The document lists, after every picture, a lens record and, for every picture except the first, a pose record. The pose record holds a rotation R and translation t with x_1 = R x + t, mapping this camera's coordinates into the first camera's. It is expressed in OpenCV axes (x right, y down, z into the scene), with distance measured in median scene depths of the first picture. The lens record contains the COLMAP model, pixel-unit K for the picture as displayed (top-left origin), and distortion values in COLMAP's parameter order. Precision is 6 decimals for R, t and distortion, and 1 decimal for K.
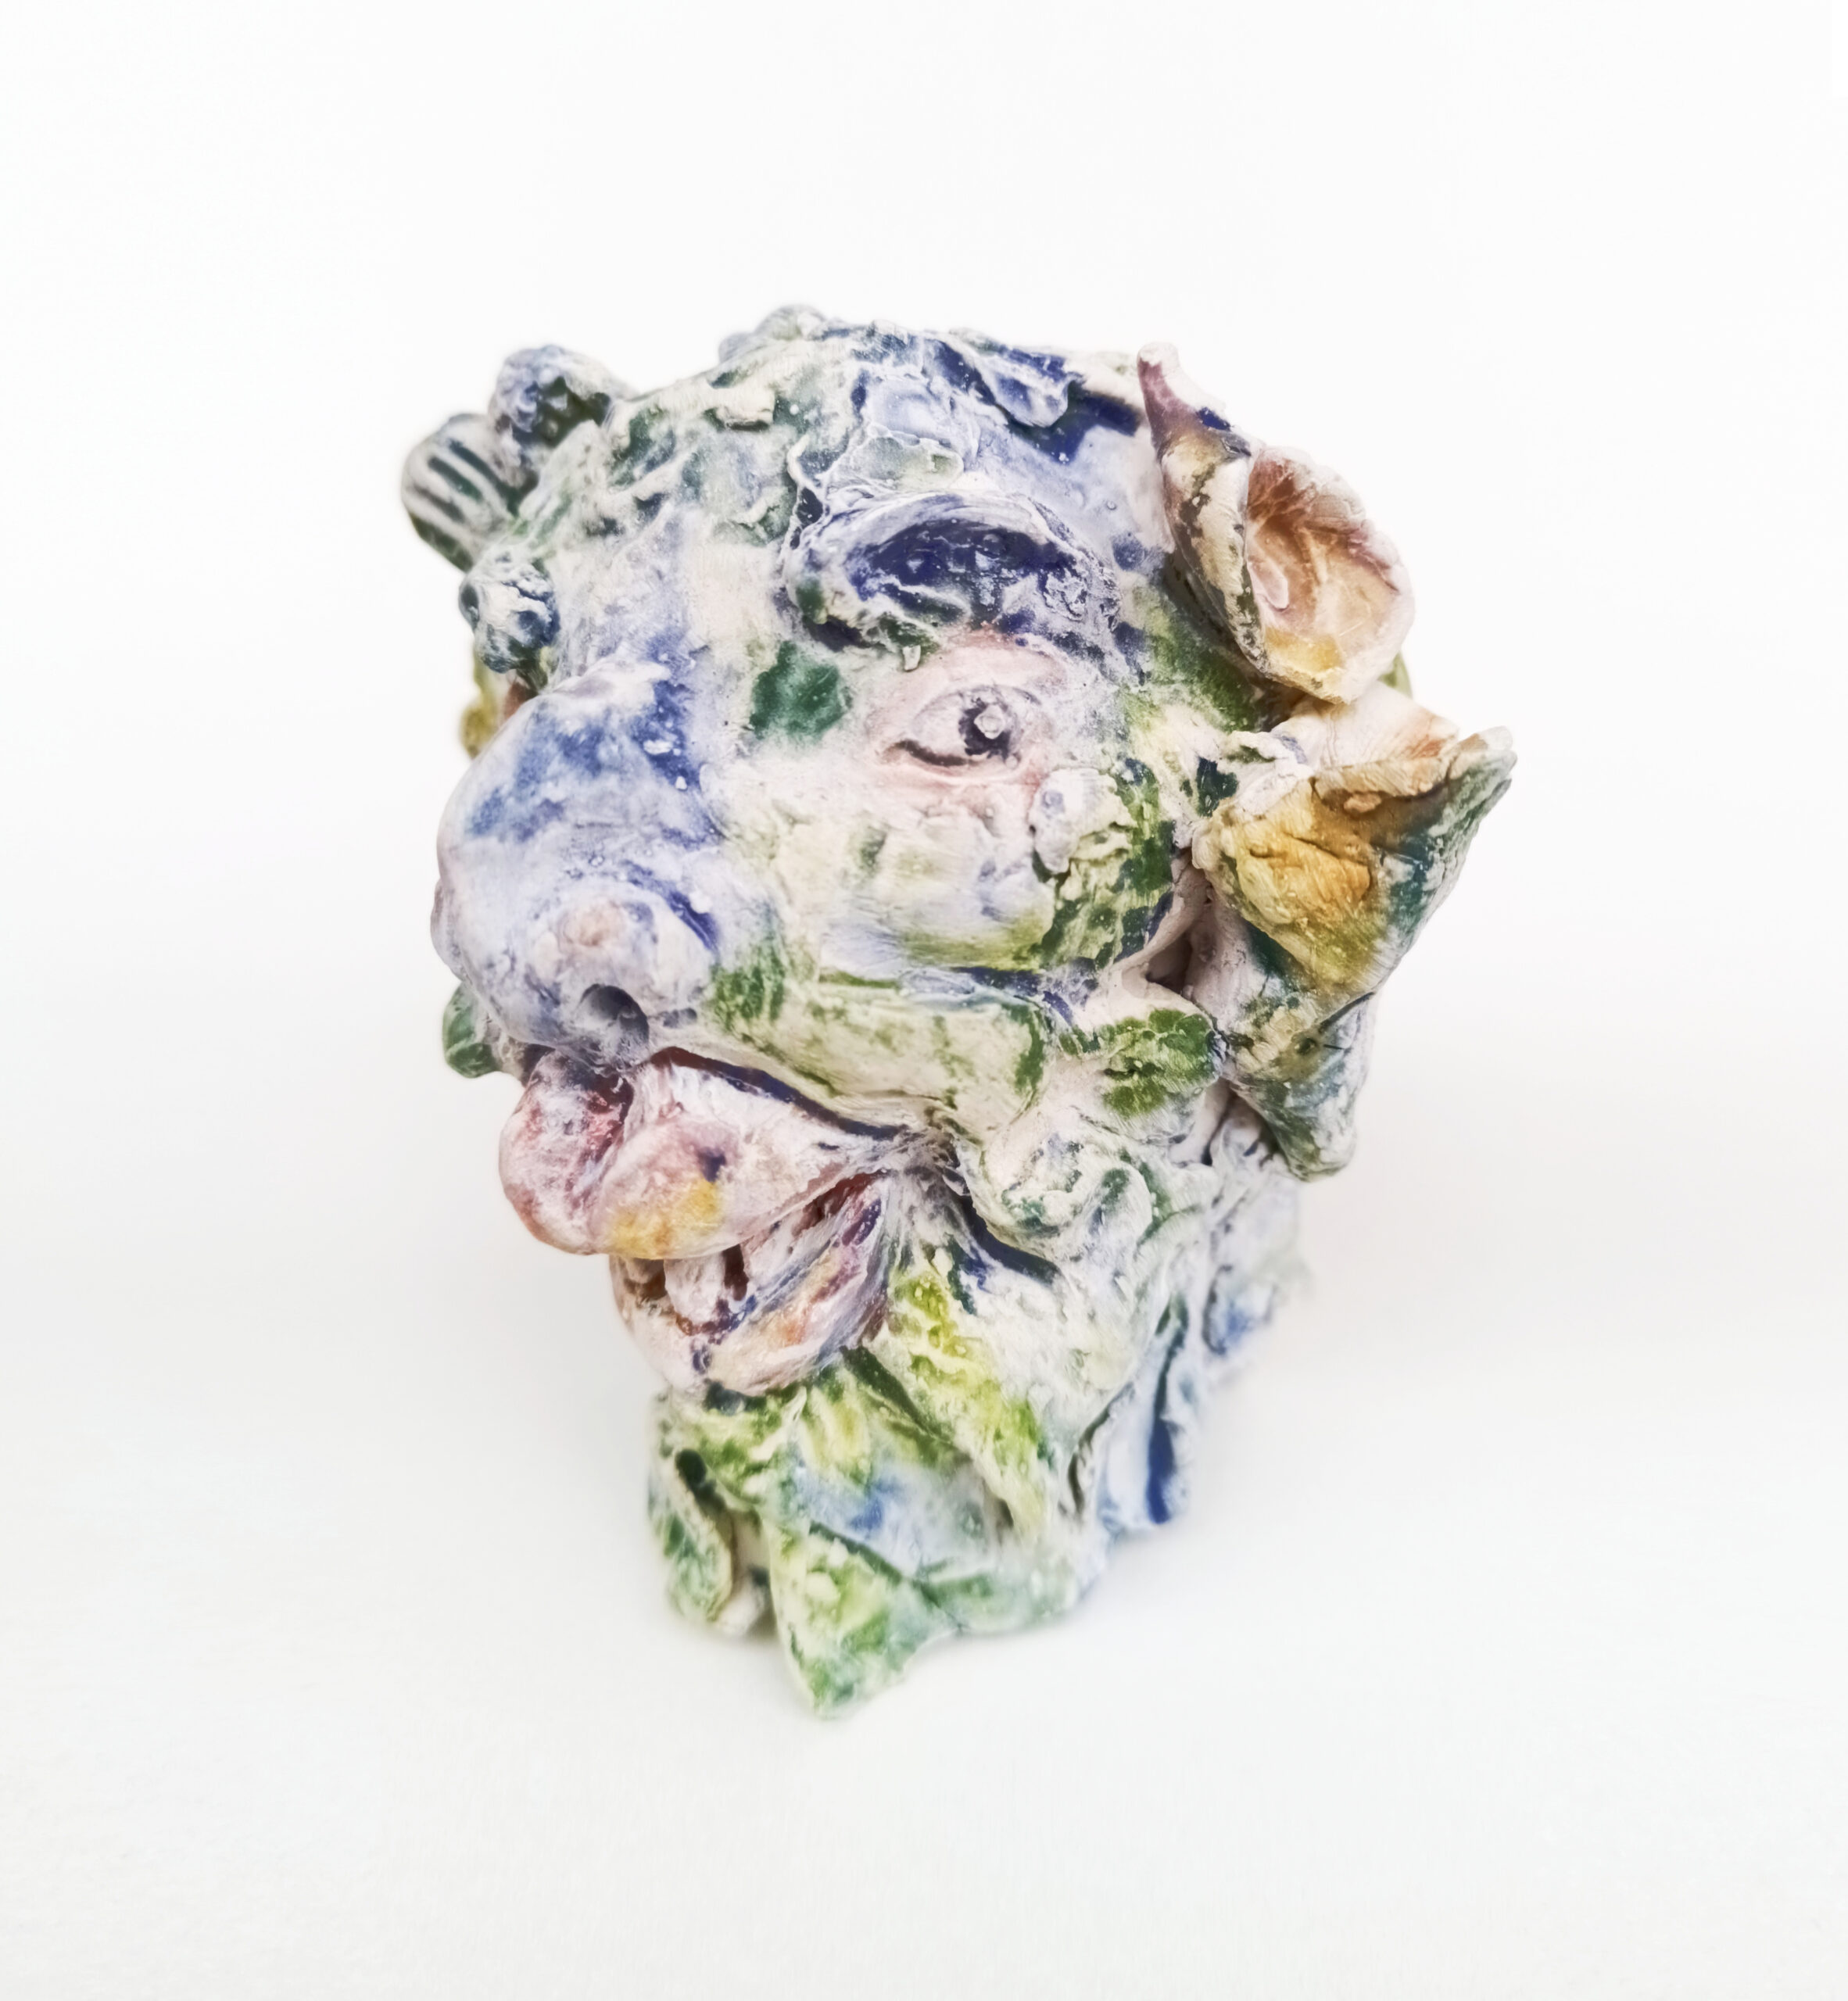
lens RADIAL K [[1674.3, 0, 1008.3], [0, 1674.3, 841.2], [0, 0, 1]] dist [0.091865, -0.313139]
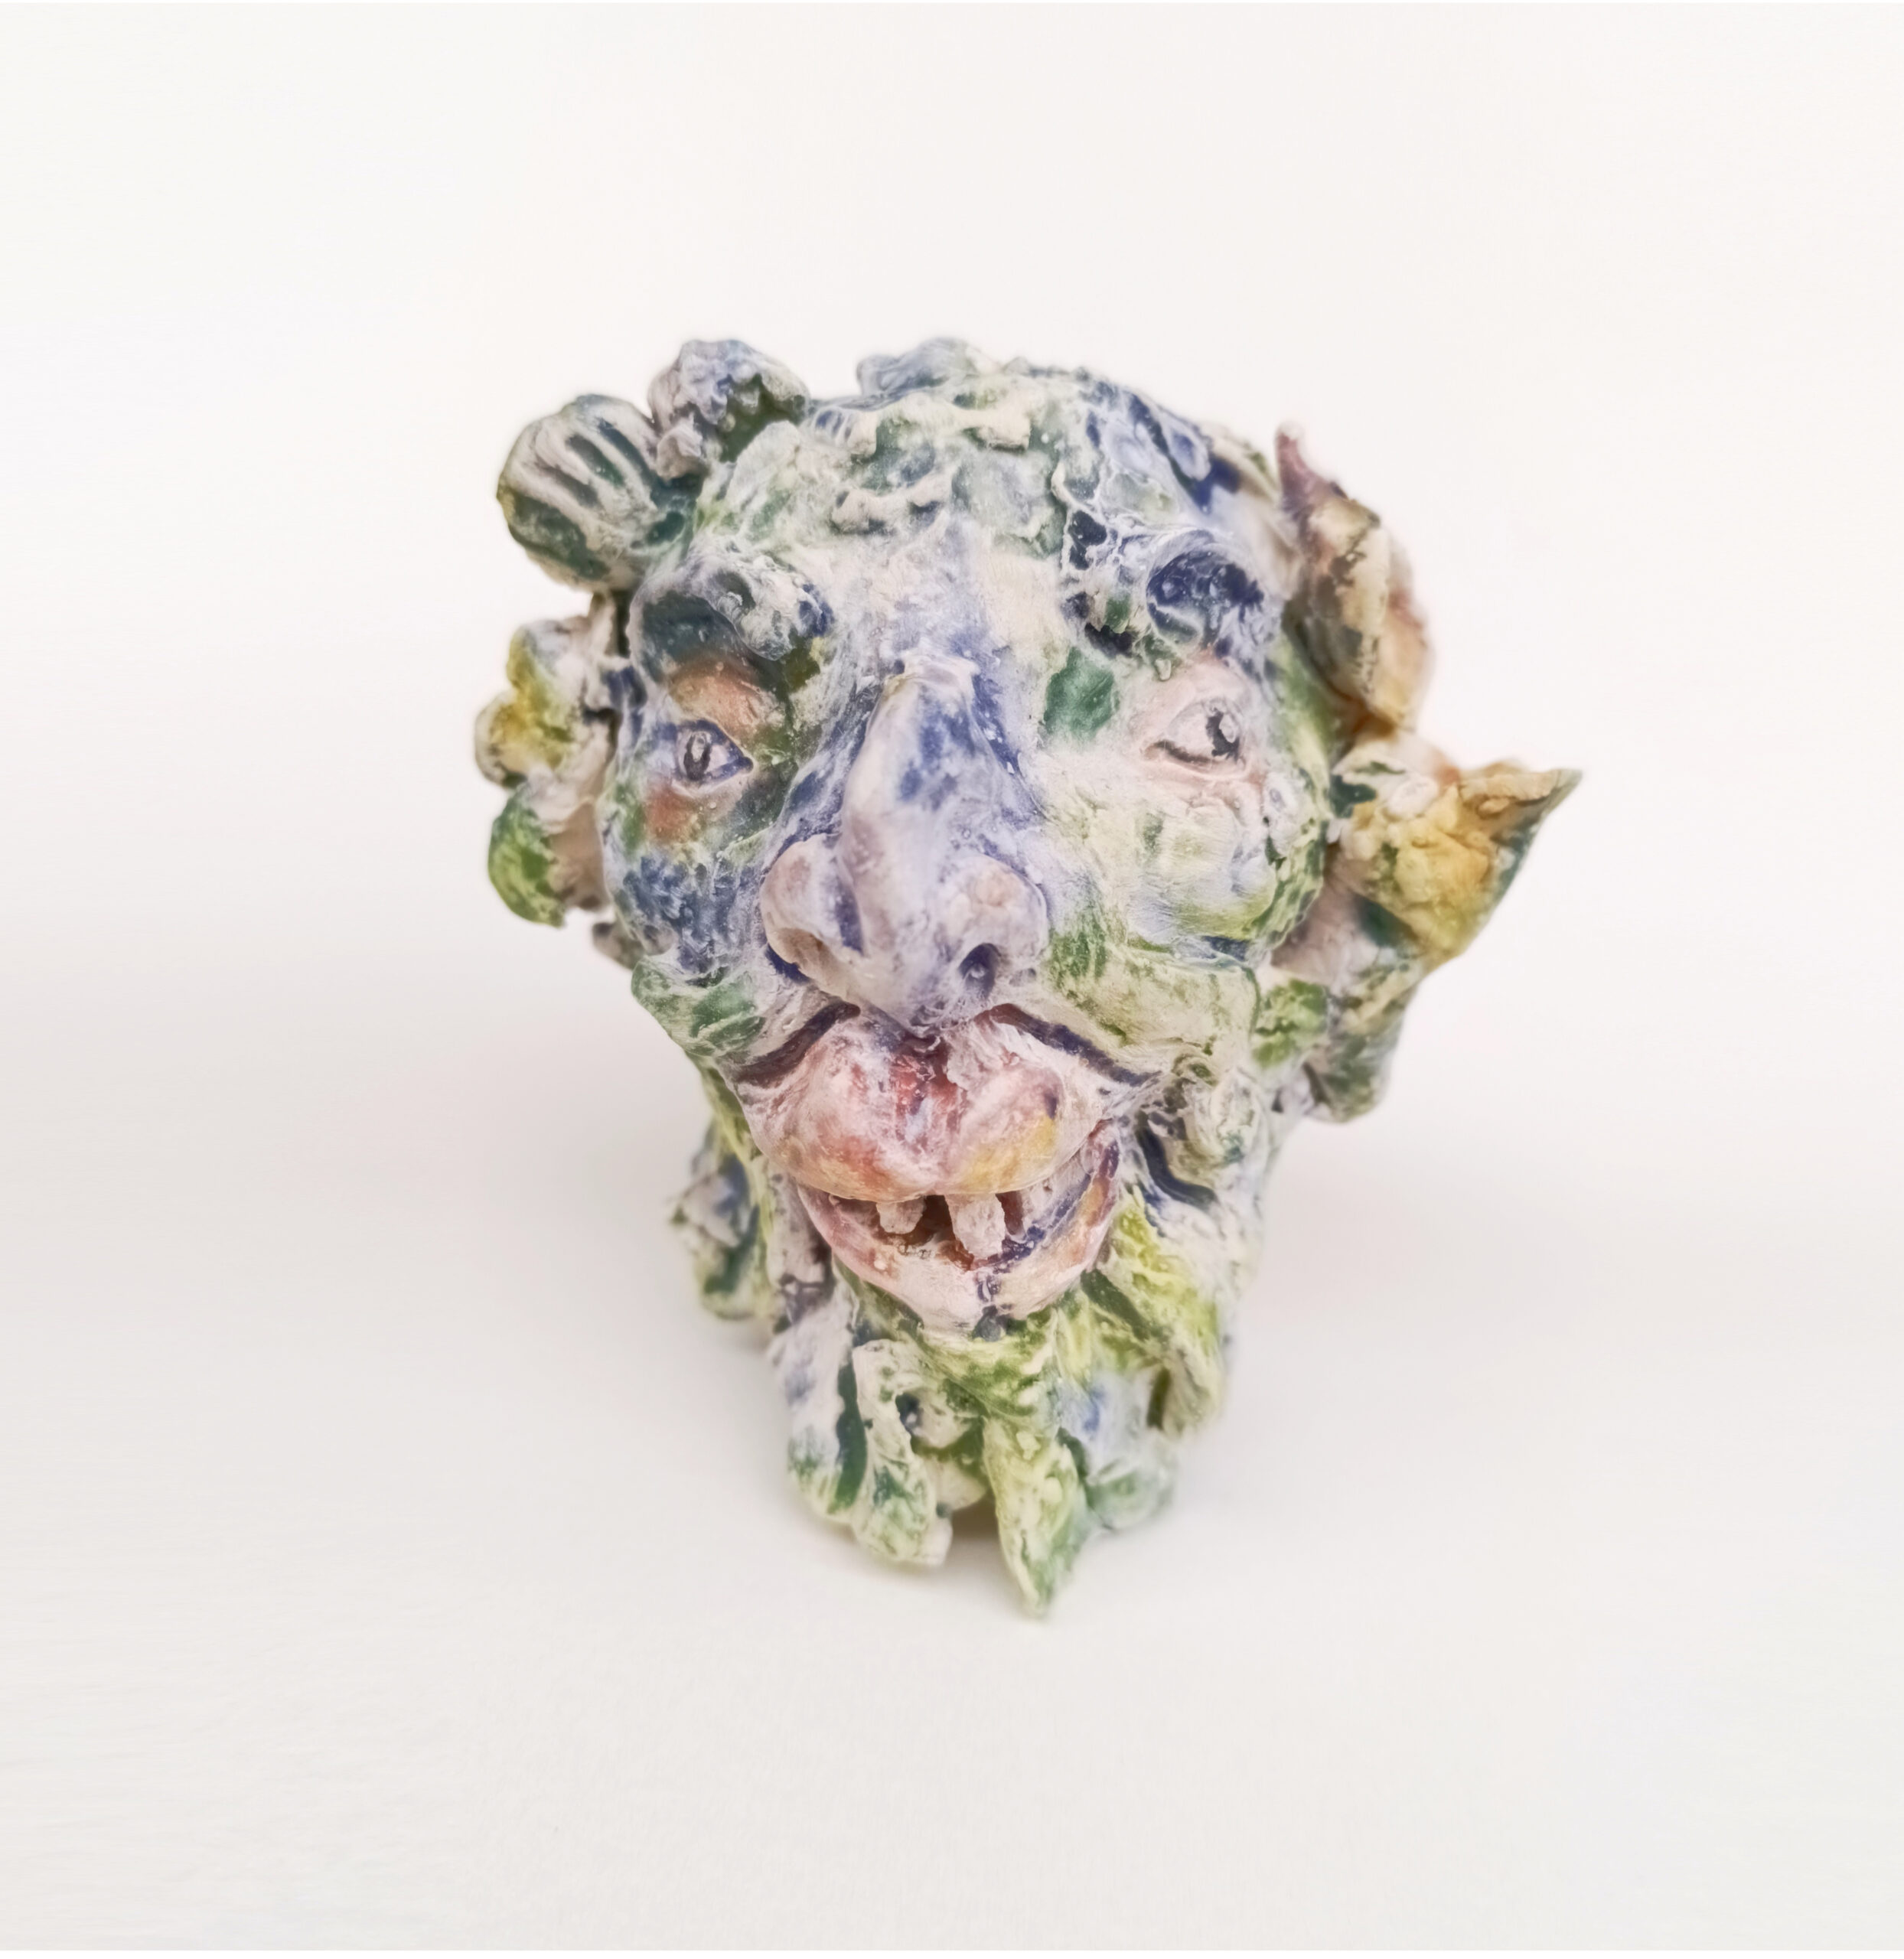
lens RADIAL K [[1727.8, 0, 1026.0], [0, 1727.8, 1010.9], [0, 0, 1]] dist [0.058079, -0.008498]
pose [[0.892183, -0.018007, 0.451315, -0.685831], [0.001458, 0.999315, 0.036989, 0.081681], [-0.451672, -0.032343, 0.891598, -0.031544]]
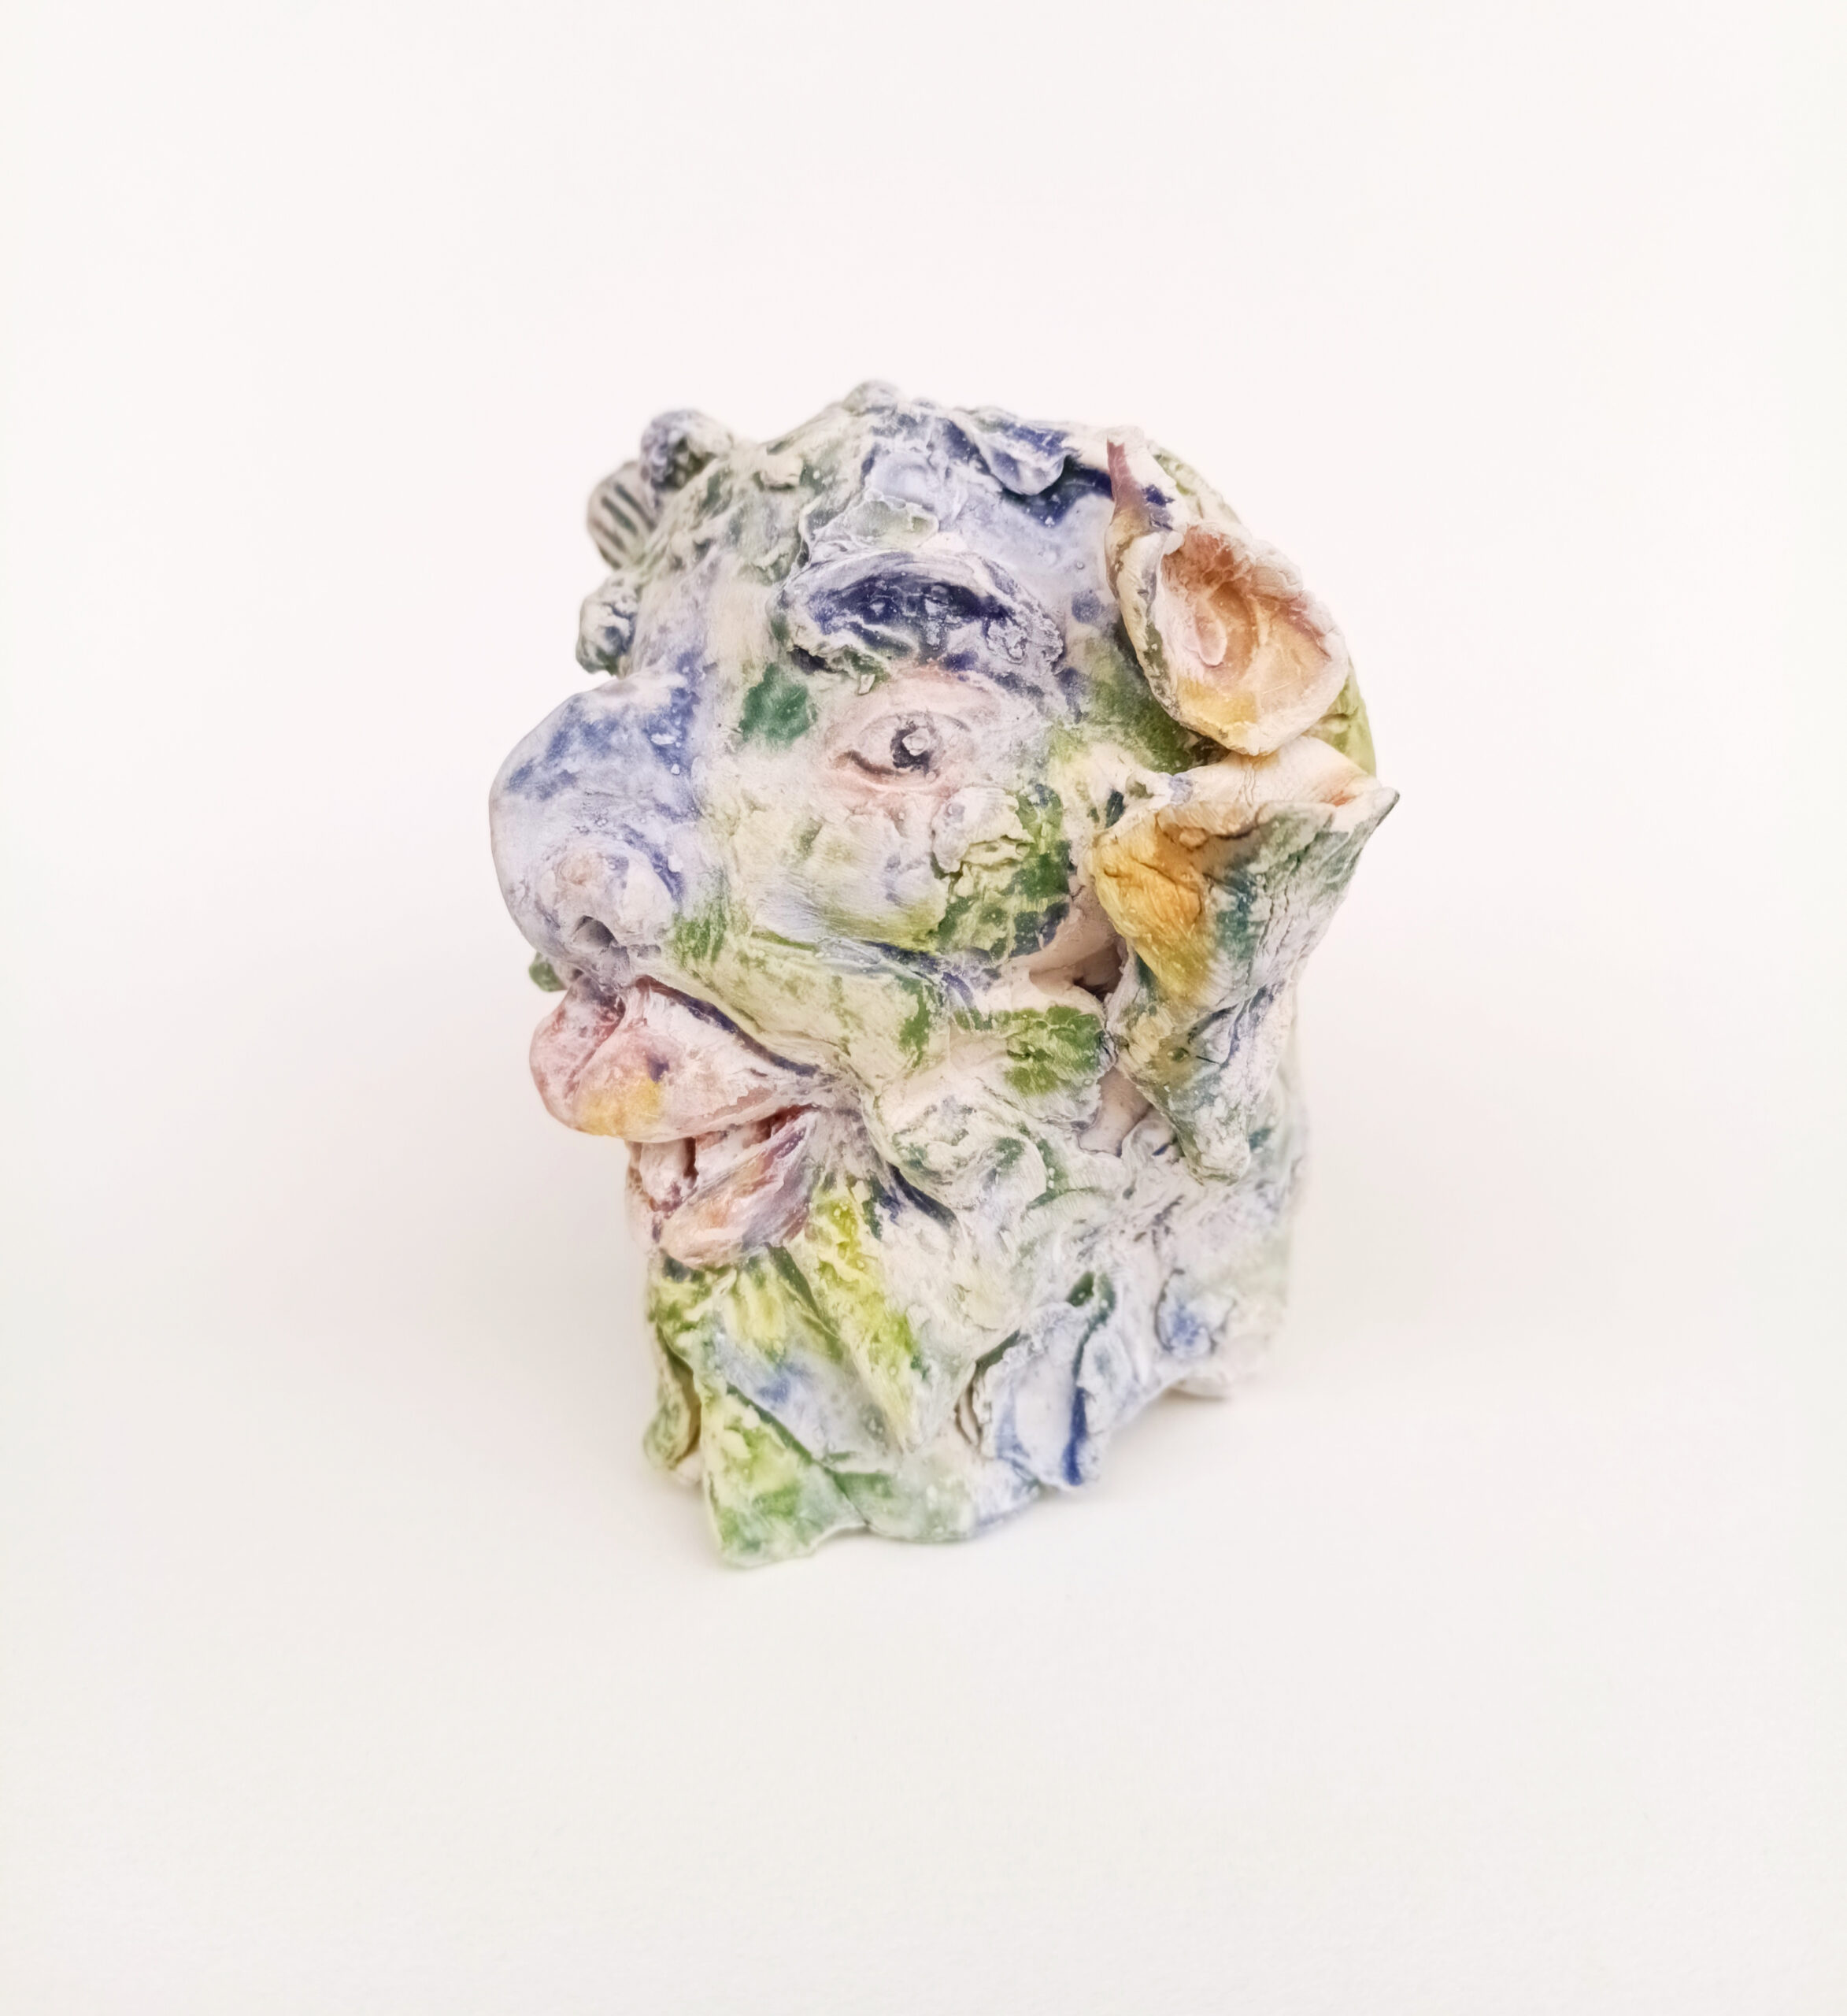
lens RADIAL K [[1956.0, 0, 924.1], [0, 1956.0, 900.1], [0, 0, 1]] dist [0.064100, -0.001818]
pose [[0.930802, 0.110599, -0.348391, 0.490544], [-0.111458, 0.993612, 0.017643, 0.016111], [0.348117, 0.022409, 0.937183, -0.307544]]
